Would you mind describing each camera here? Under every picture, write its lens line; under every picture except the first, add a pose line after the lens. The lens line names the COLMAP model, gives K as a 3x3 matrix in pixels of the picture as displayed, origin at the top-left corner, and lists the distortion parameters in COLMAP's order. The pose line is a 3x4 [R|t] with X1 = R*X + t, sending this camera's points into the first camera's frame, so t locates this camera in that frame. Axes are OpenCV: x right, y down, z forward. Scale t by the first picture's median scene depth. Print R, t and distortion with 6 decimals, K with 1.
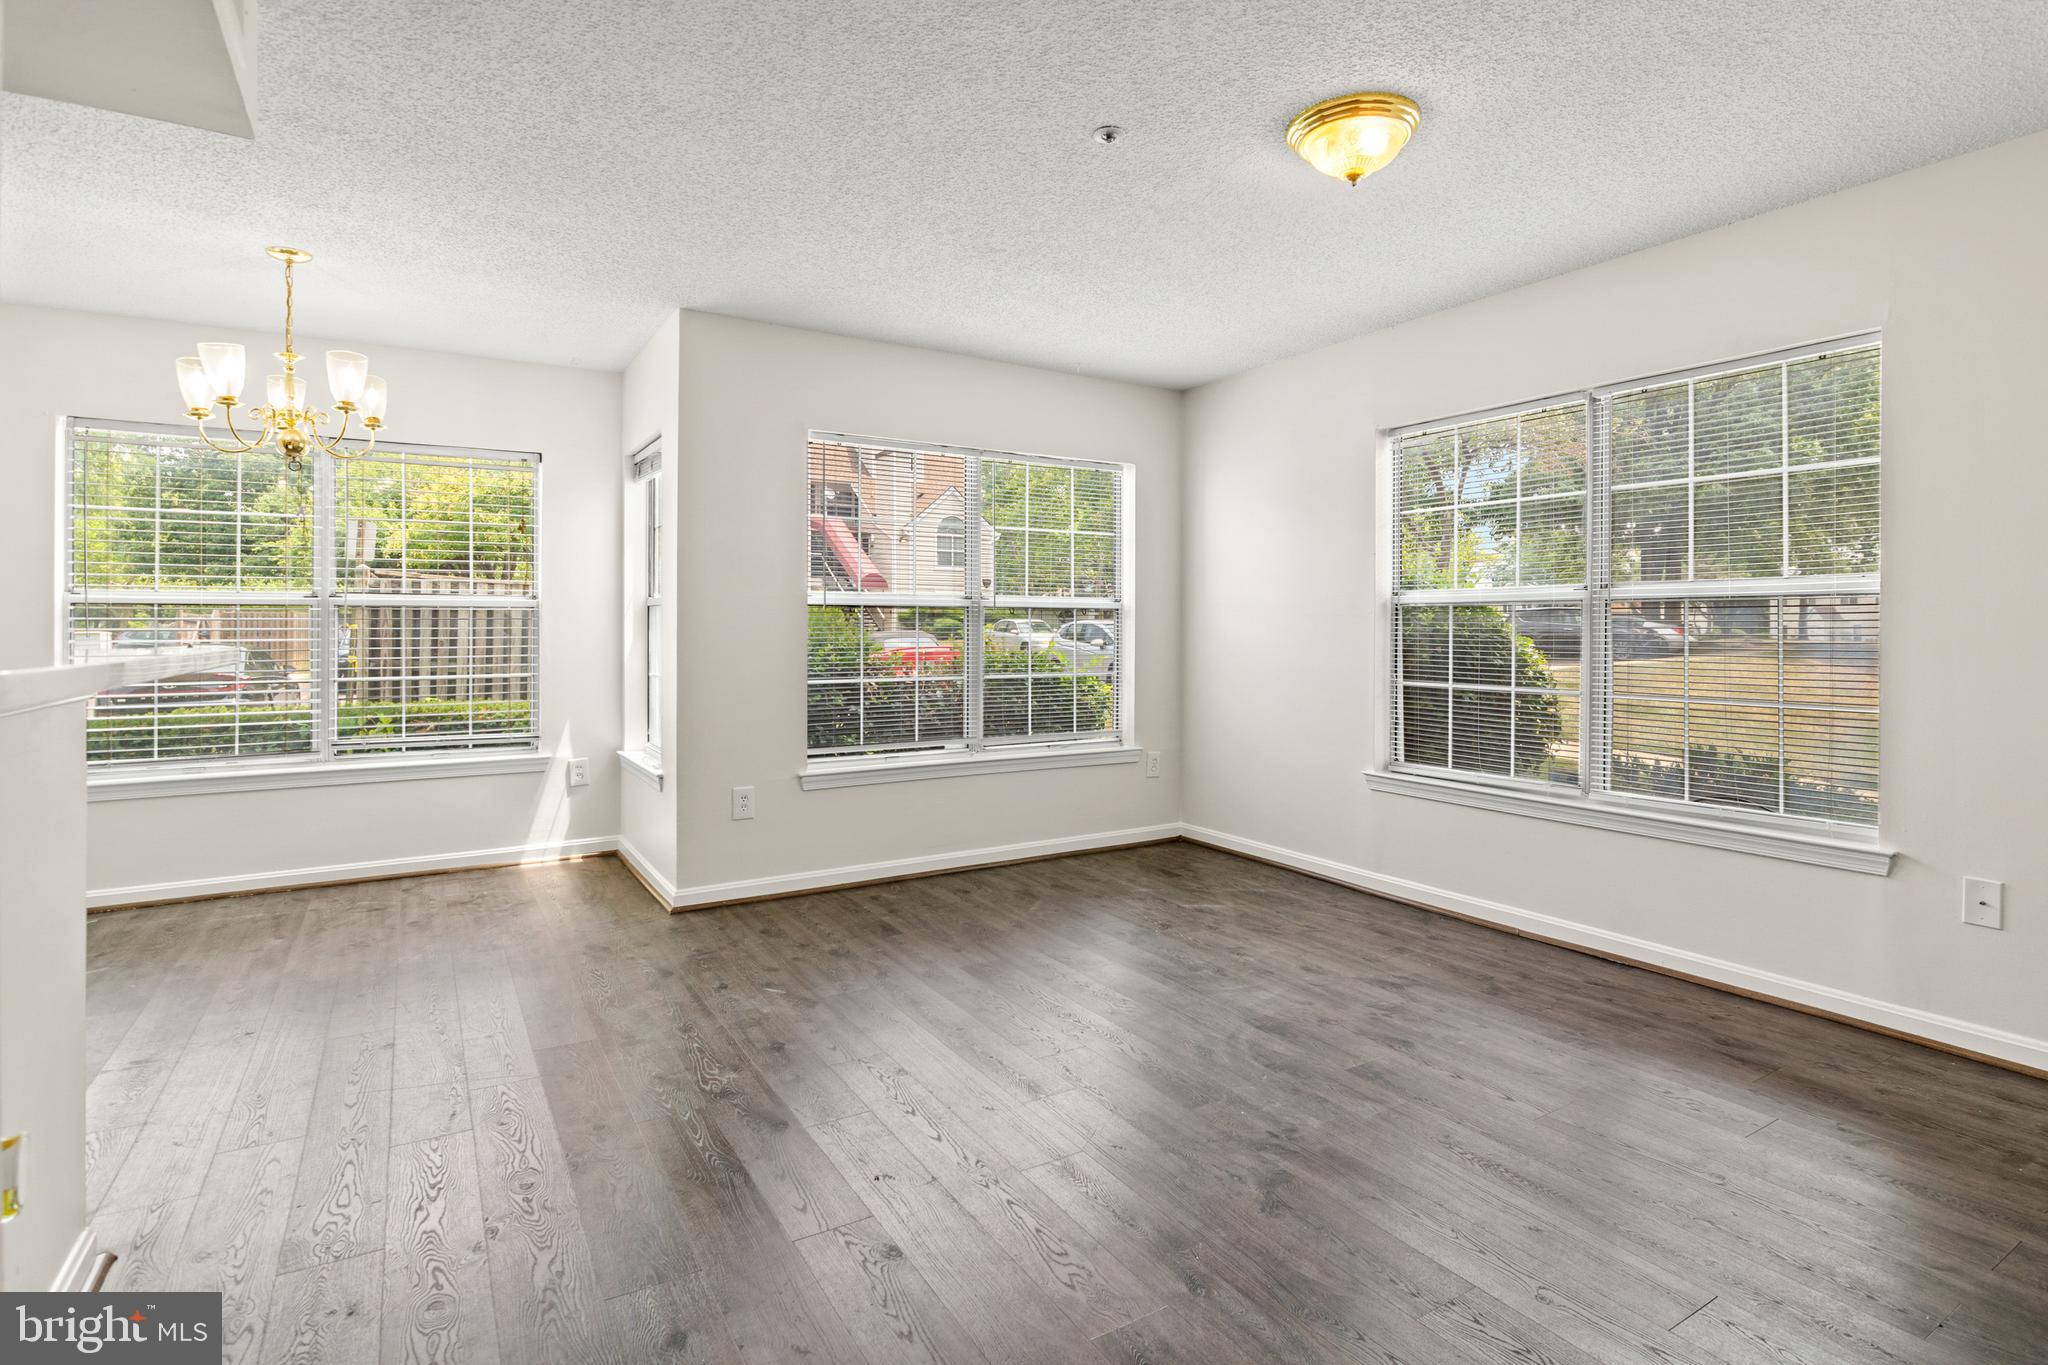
lens RADIAL K [[1025.8, 0, 1020.5], [0, 1025.8, 617.7], [0, 0, 1]] dist [-0.004160, -0.004555]
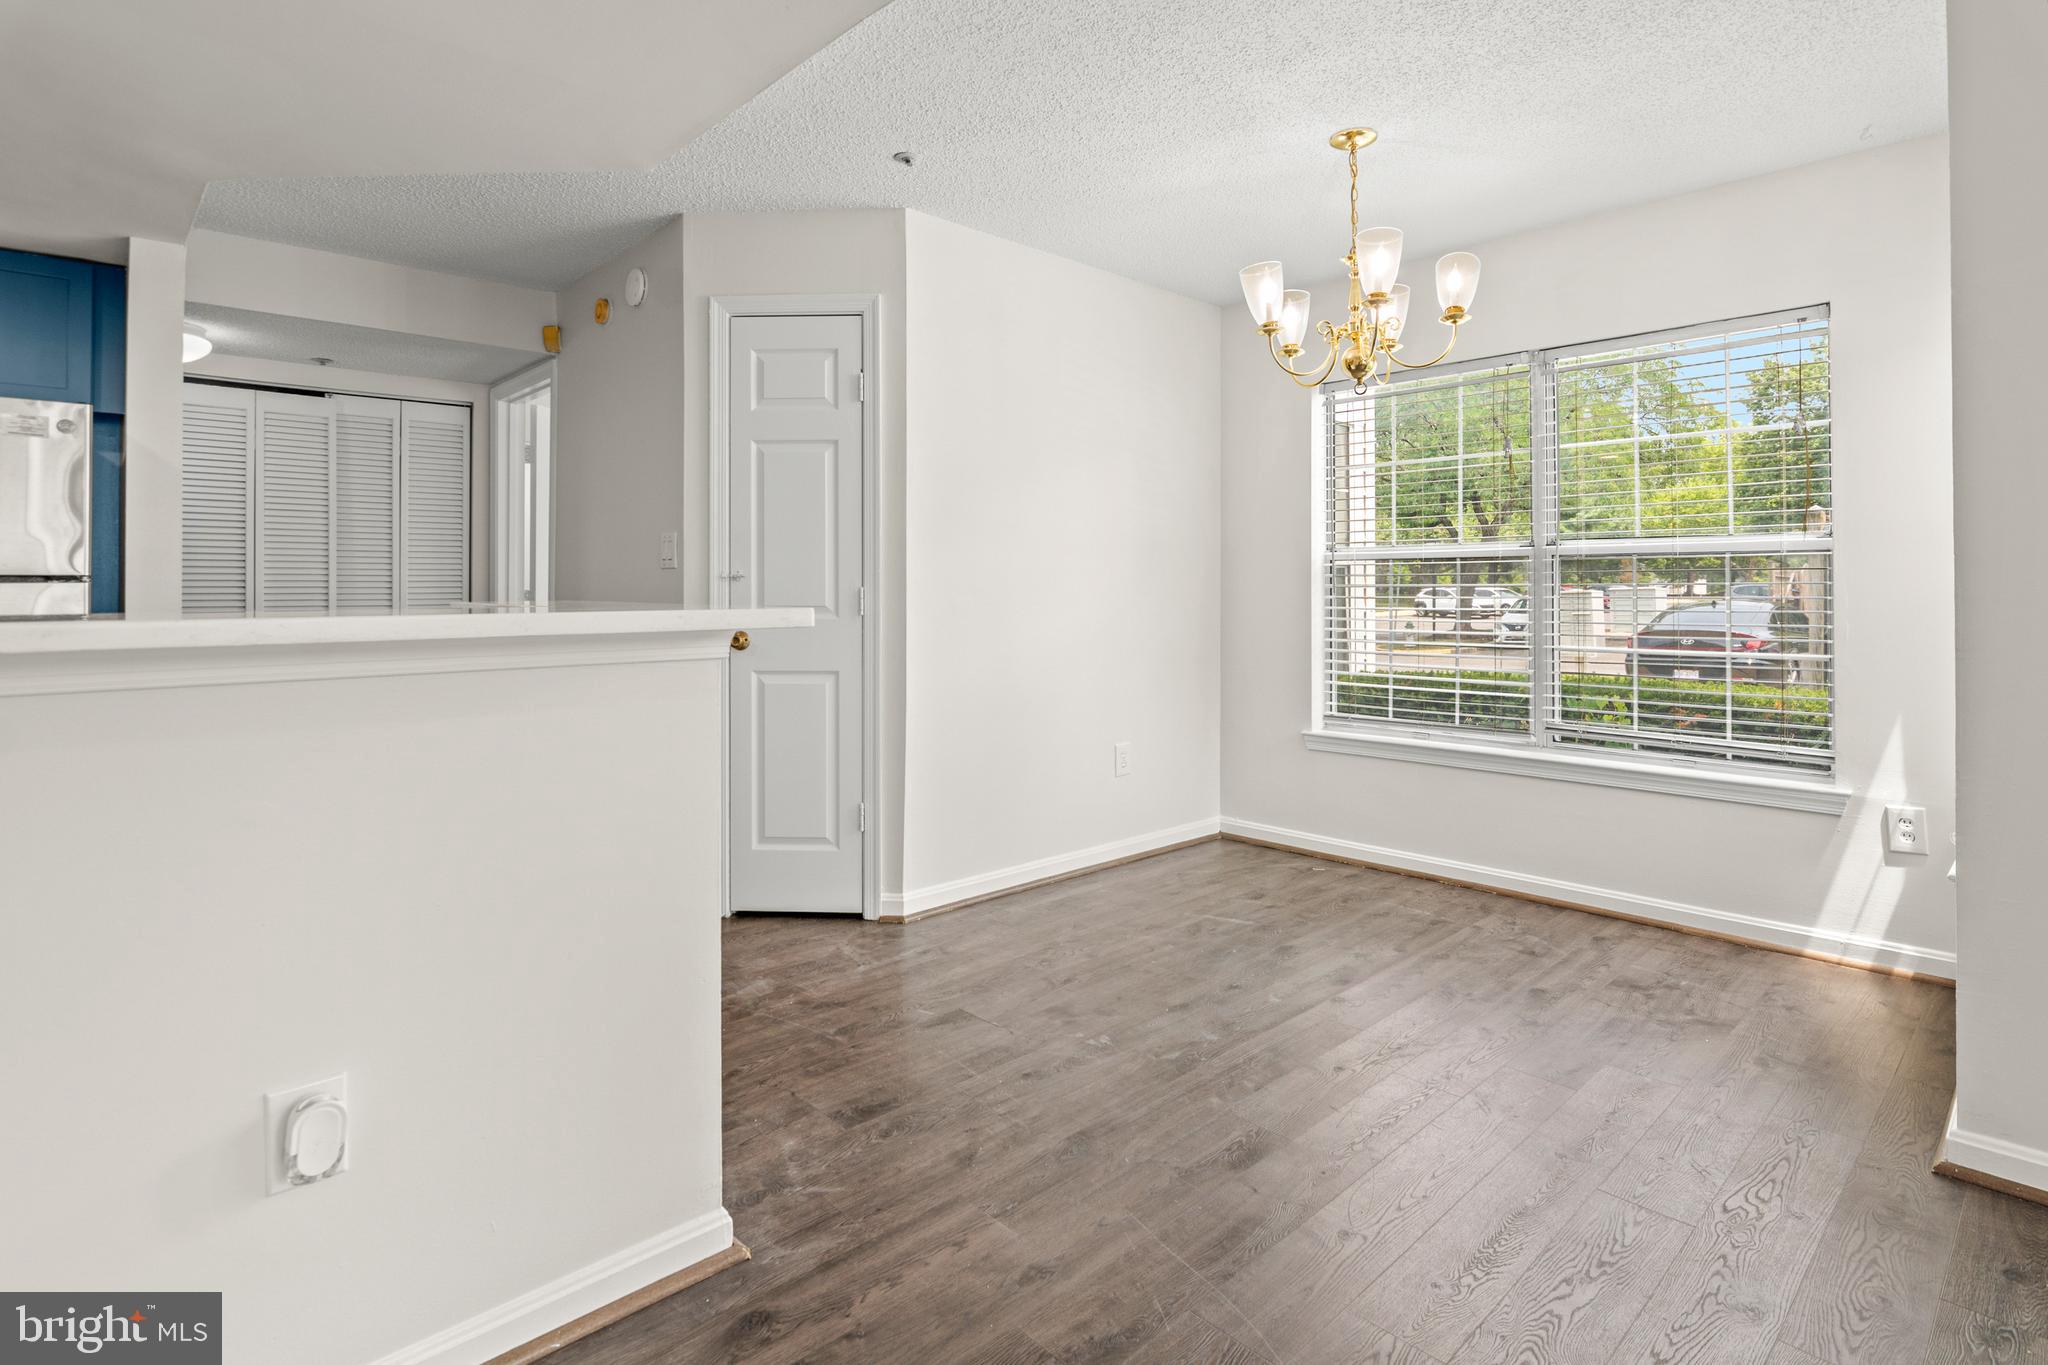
lens RADIAL K [[1025.8, 0, 1026.8], [0, 1025.8, 582.1], [0, 0, 1]] dist [-0.004160, -0.004555]
pose [[0.209021, -0.003489, -0.977905, 0.036480], [0.011906, 0.999929, -0.001023, 0.004642], [0.977839, -0.011429, 0.209048, 0.449724]]
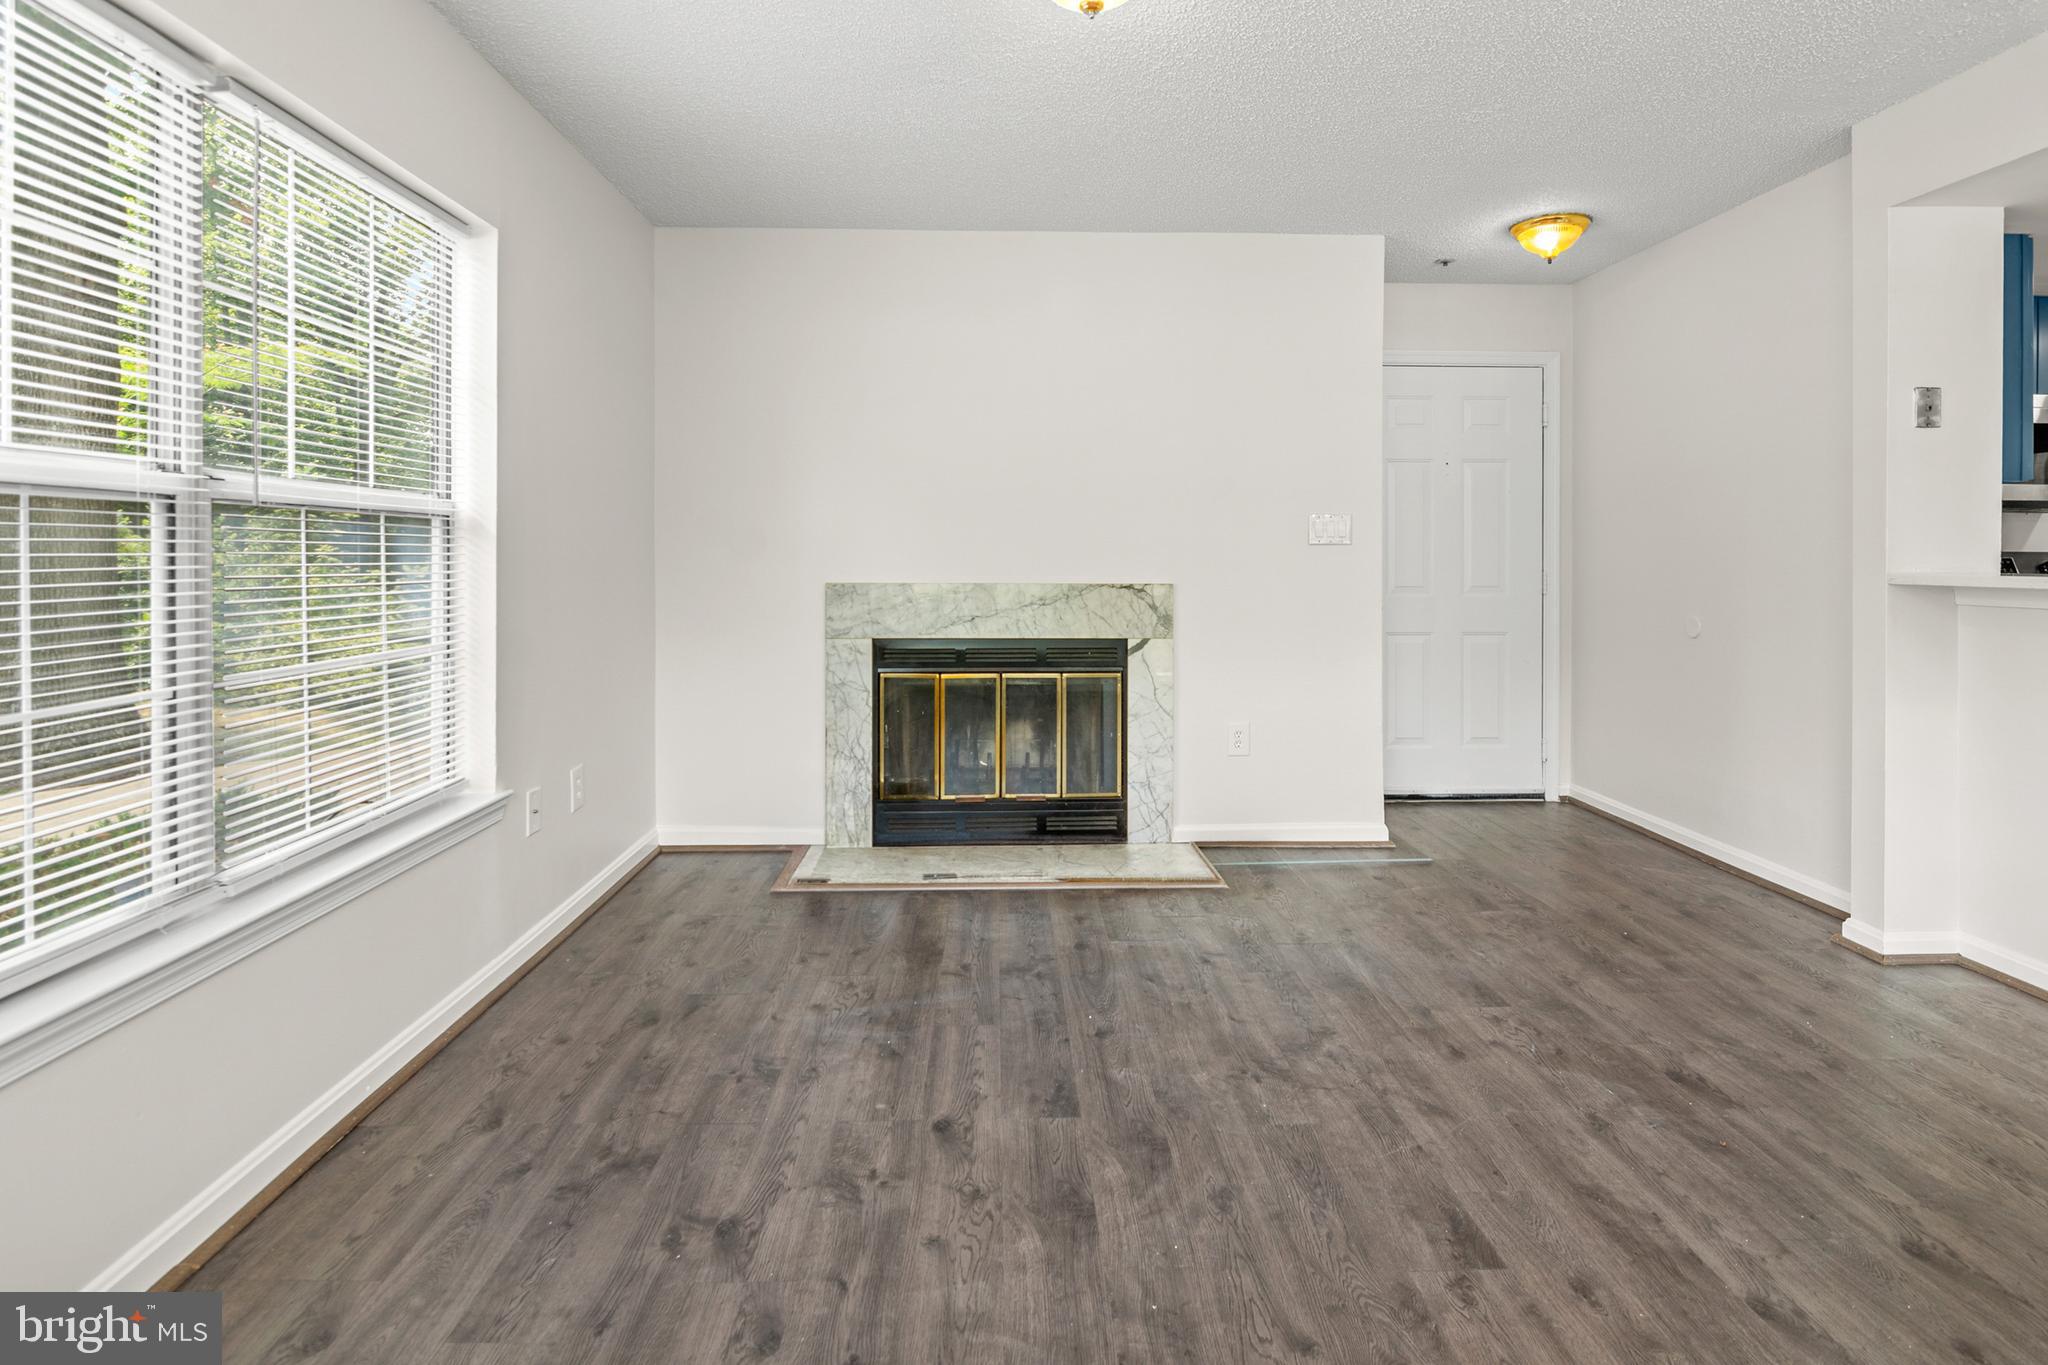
lens RADIAL K [[1025.8, 0, 1032.4], [0, 1025.8, 539.0], [0, 0, 1]] dist [-0.004160, -0.004555]
pose [[-0.872619, 0.004914, 0.488377, -0.023268], [-0.008714, 0.999634, -0.025628, 0.011185], [-0.488324, -0.026619, -0.872256, 1.050838]]
